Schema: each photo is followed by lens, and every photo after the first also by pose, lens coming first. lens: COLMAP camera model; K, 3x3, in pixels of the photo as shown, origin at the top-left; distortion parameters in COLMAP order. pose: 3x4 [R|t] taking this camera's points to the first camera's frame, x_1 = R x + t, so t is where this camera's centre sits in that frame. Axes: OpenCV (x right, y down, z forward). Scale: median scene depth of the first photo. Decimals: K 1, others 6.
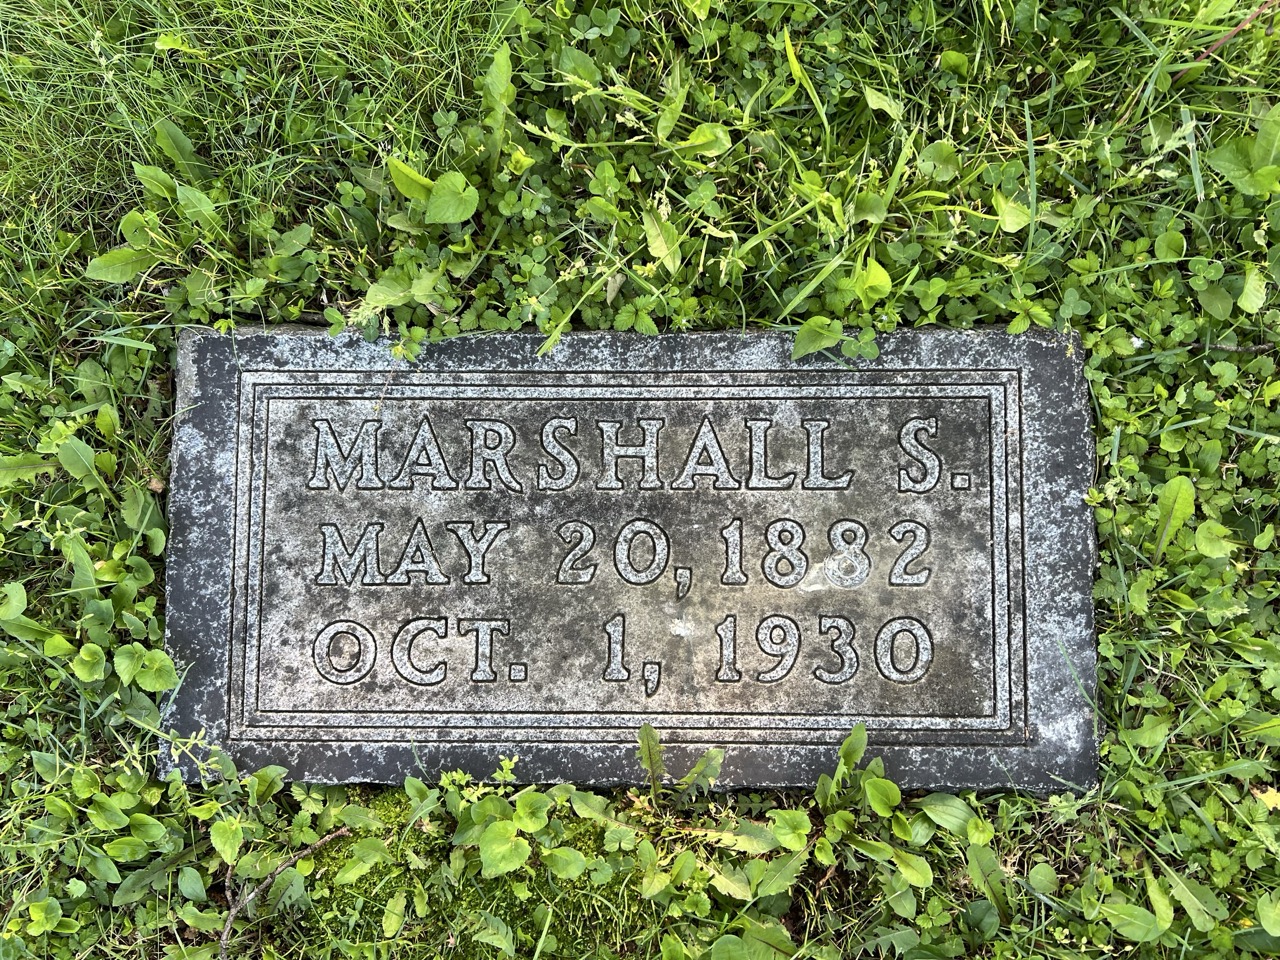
lens RADIAL K [[967.1, 0, 645.0], [0, 967.1, 484.0], [0, 0, 1]] dist [0.044552, -0.053024]
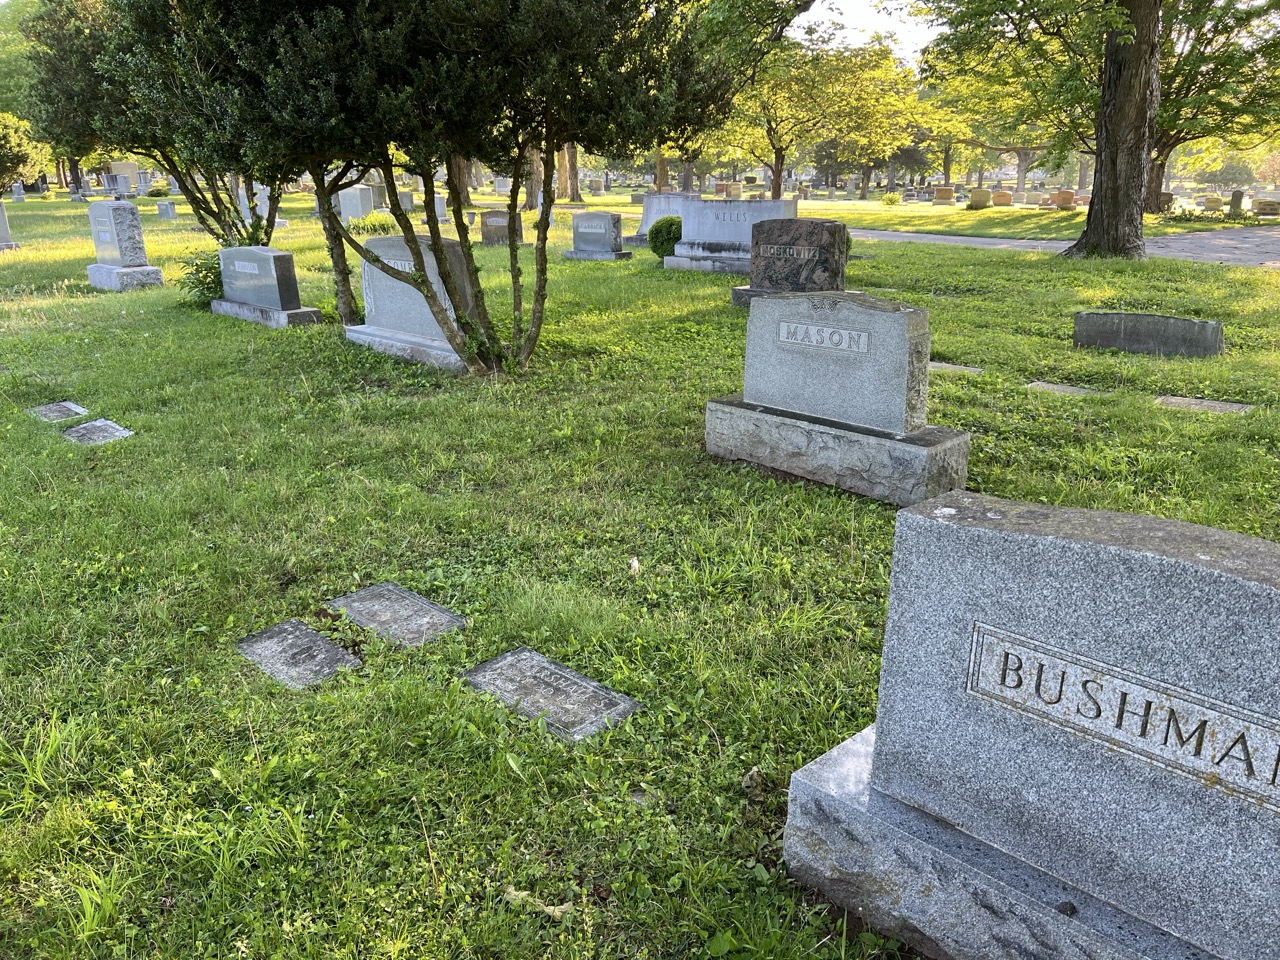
lens RADIAL K [[967.1, 0, 645.0], [0, 967.1, 484.0], [0, 0, 1]] dist [0.044552, -0.053024]
pose [[0.717852, 0.207756, -0.664474, 3.366280], [-0.692453, 0.311903, -0.650558, 2.576335], [0.072094, 0.927121, 0.367761, -1.724545]]
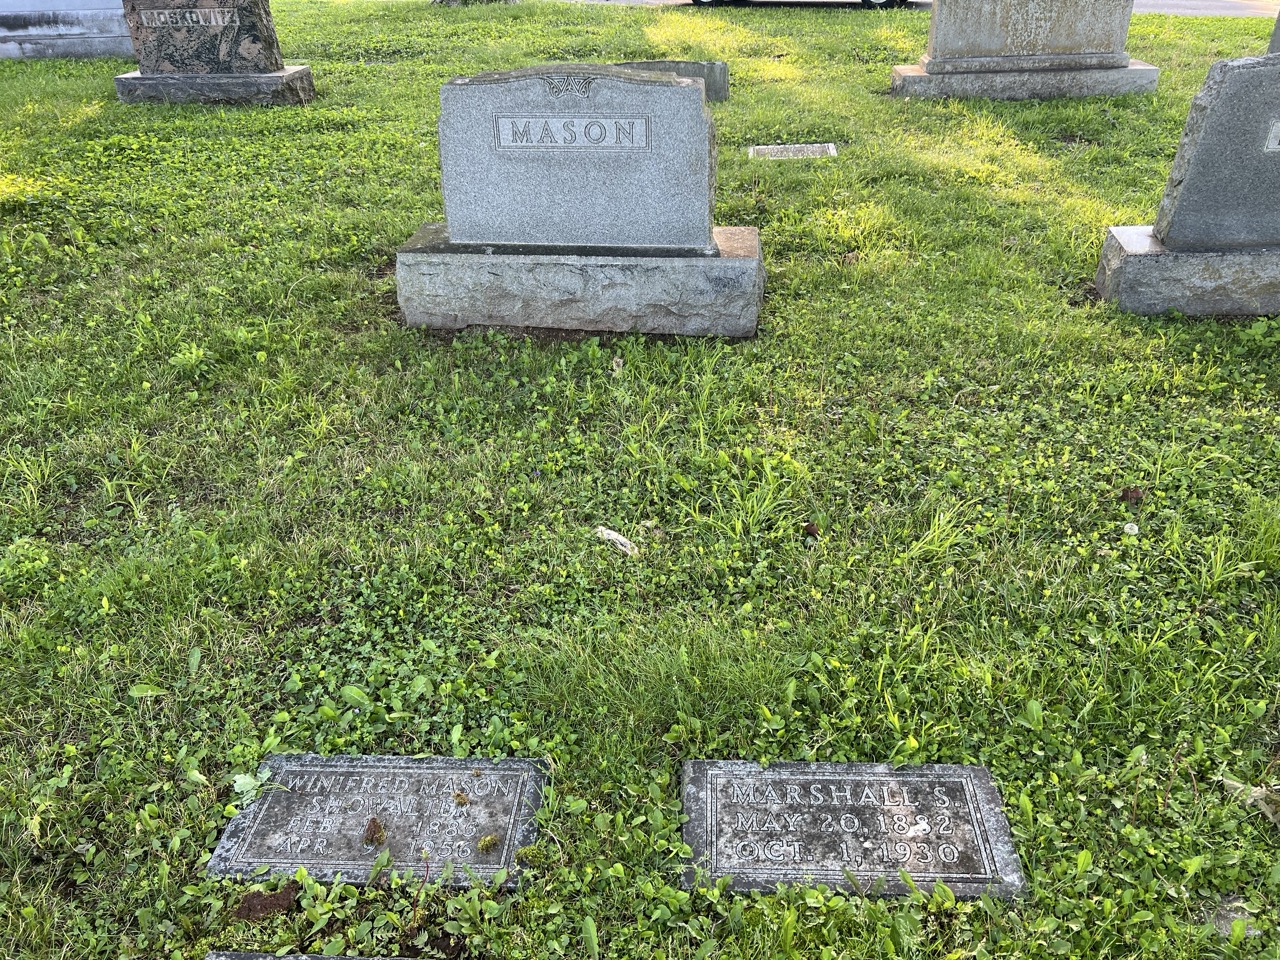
lens RADIAL K [[966.5, 0, 659.5], [0, 966.5, 479.9], [0, 0, 1]] dist [0.043060, -0.051981]
pose [[0.998933, 0.010553, -0.044954, -0.445836], [-0.042546, 0.588744, -0.807199, 1.814265], [0.017948, 0.808251, 0.588565, -1.518019]]
